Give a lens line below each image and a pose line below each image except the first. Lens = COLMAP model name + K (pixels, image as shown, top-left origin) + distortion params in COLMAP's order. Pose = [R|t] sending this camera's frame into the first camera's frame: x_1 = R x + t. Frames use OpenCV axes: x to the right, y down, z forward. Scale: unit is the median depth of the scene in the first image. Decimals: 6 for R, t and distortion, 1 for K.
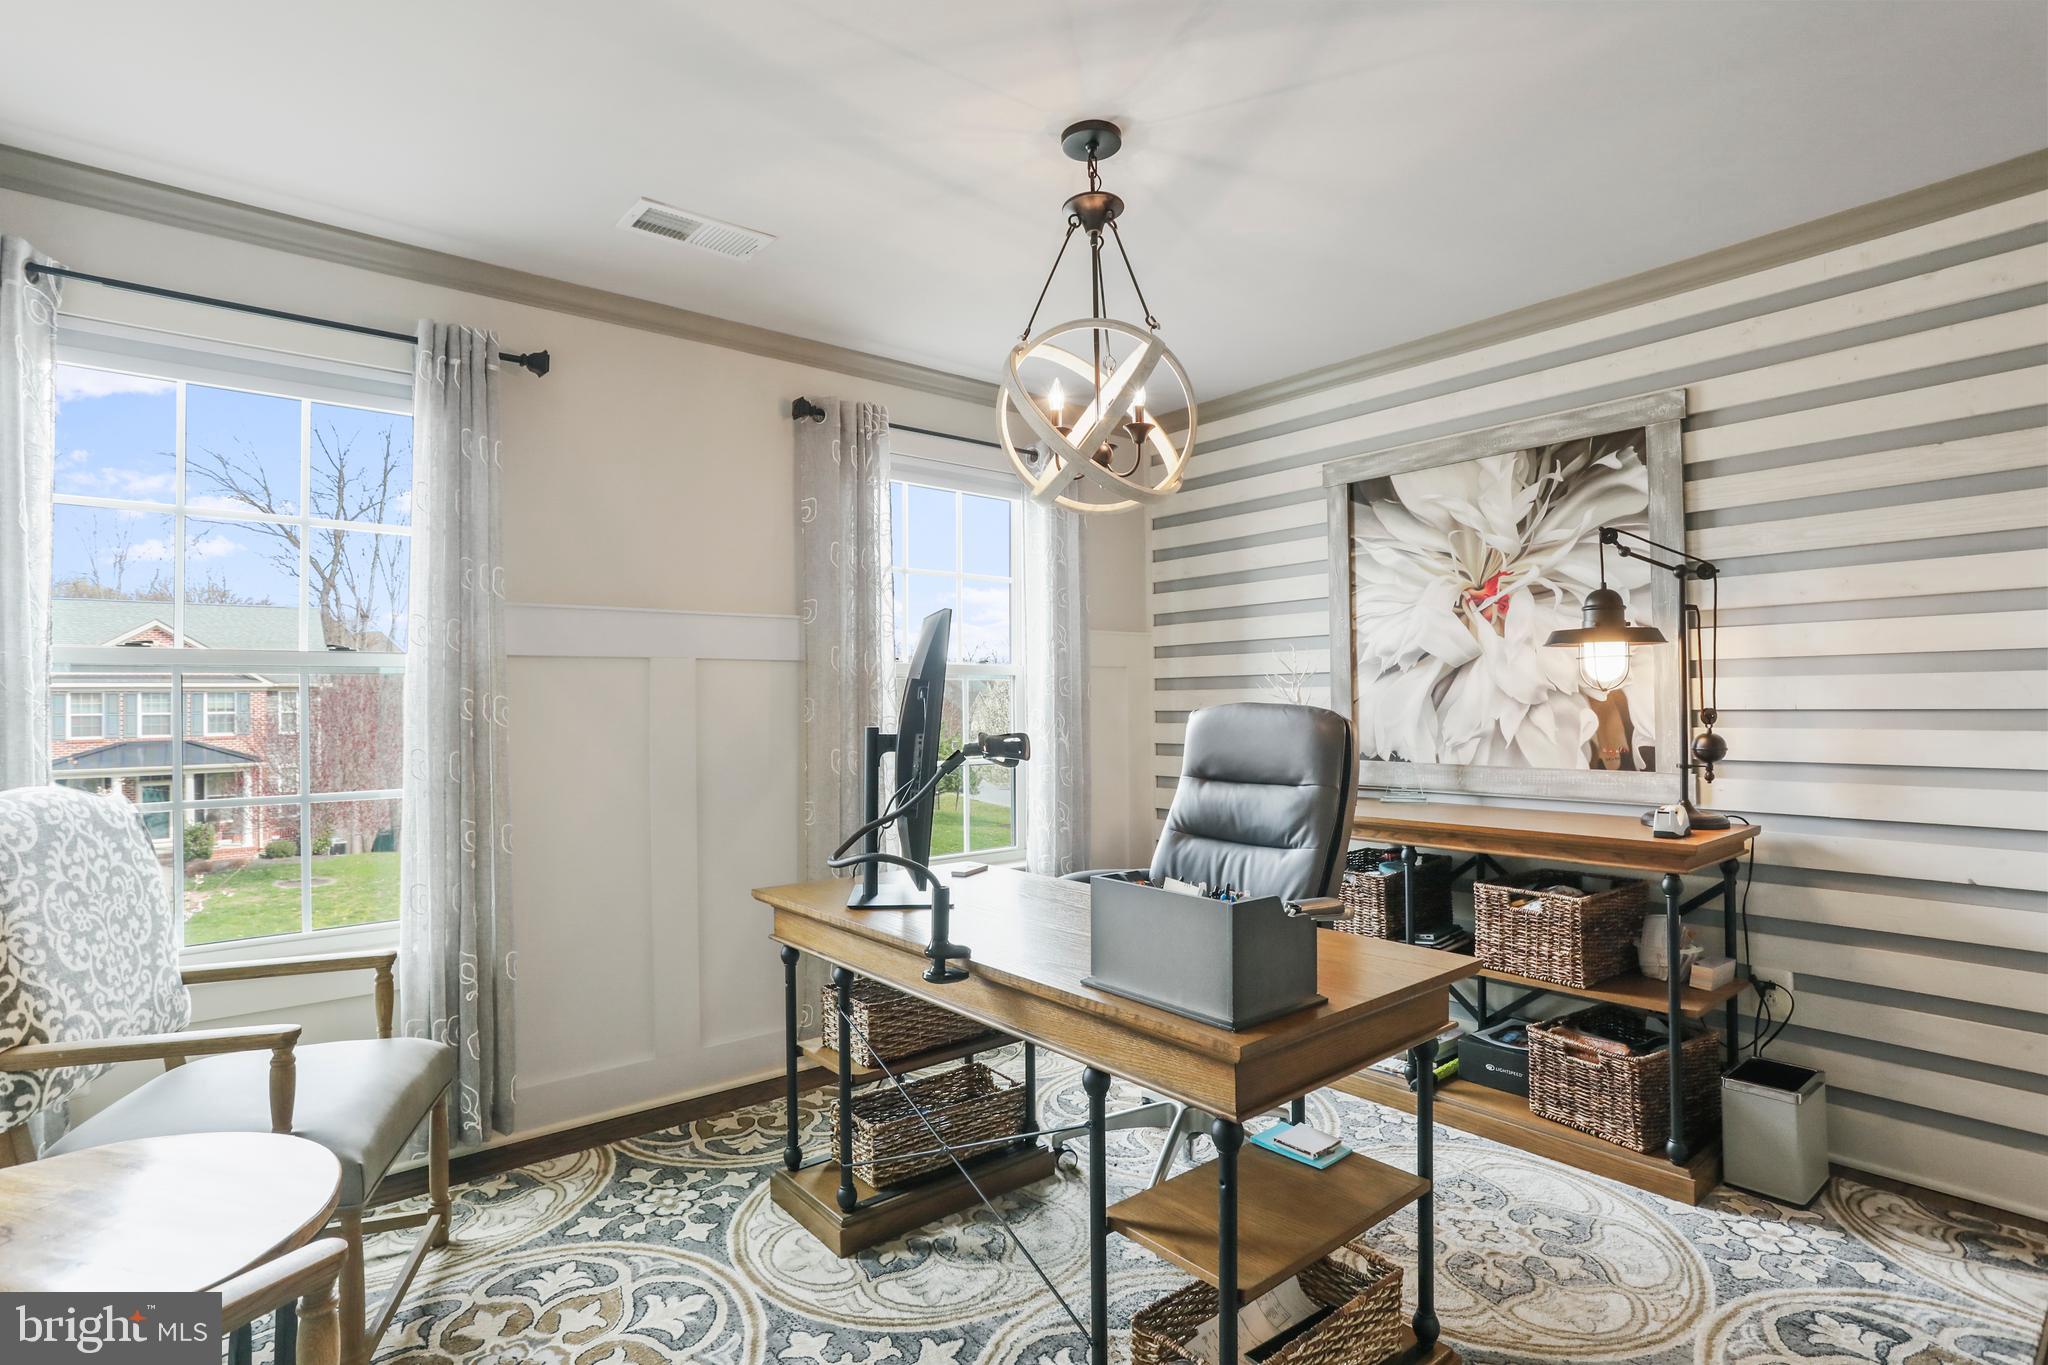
lens RADIAL K [[1016.8, 0, 1024.2], [0, 1016.8, 688.8], [0, 0, 1]] dist [-0.000236, -0.000003]
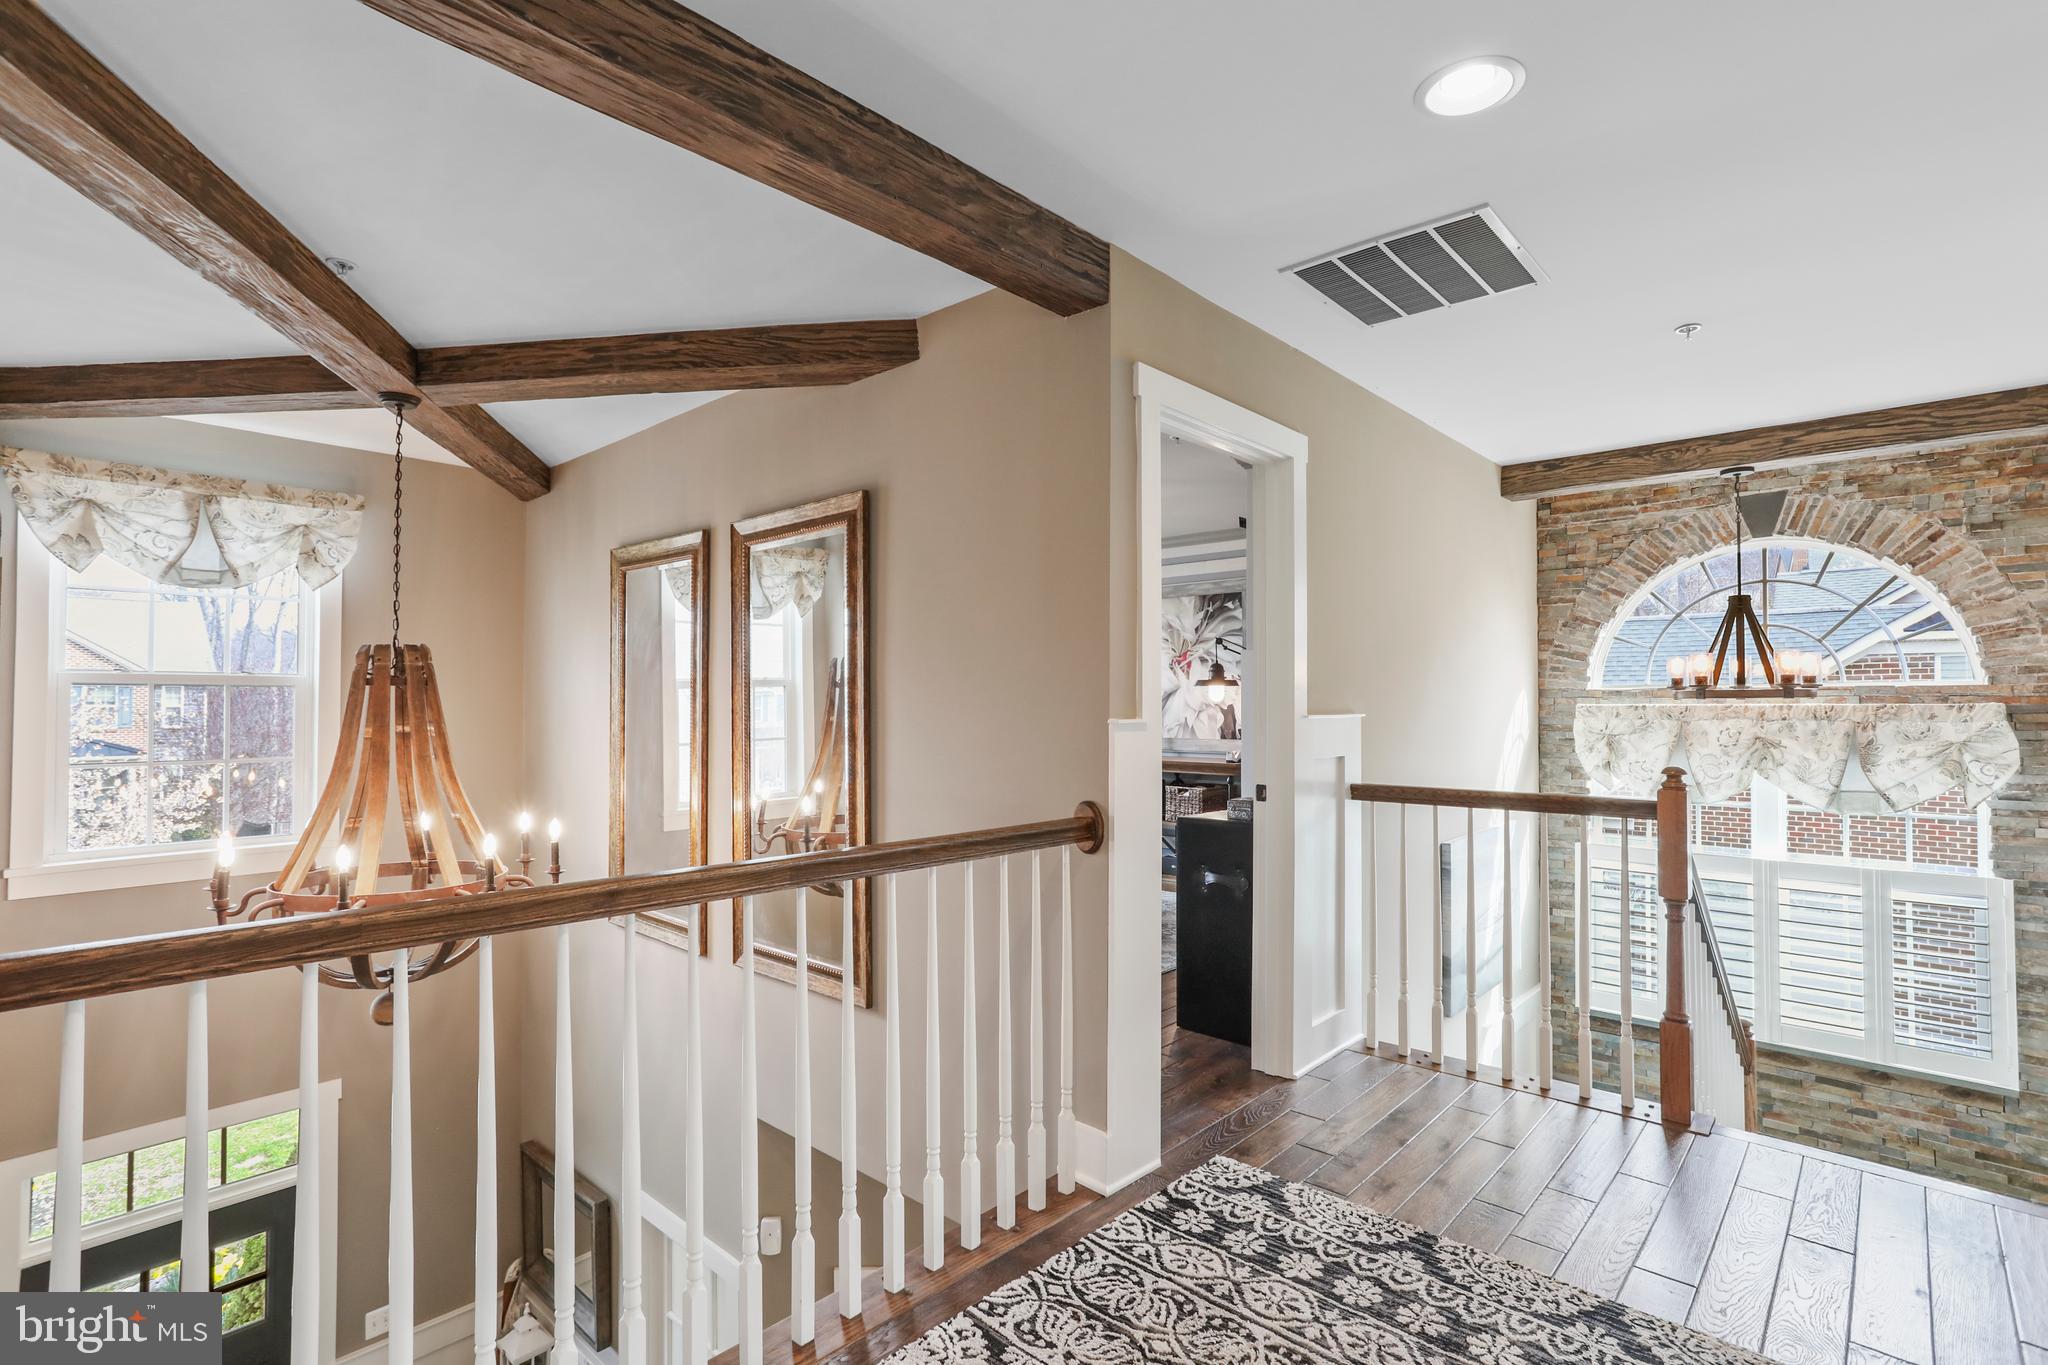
lens RADIAL K [[978.9, 0, 1022.9], [0, 978.9, 690.5], [0, 0, 1]] dist [0.000179, -0.000011]
pose [[0.989787, 0.015203, 0.141744, -0.191739], [-0.014950, 0.999884, -0.002847, -0.016726], [-0.141771, 0.000699, 0.989899, -1.092236]]
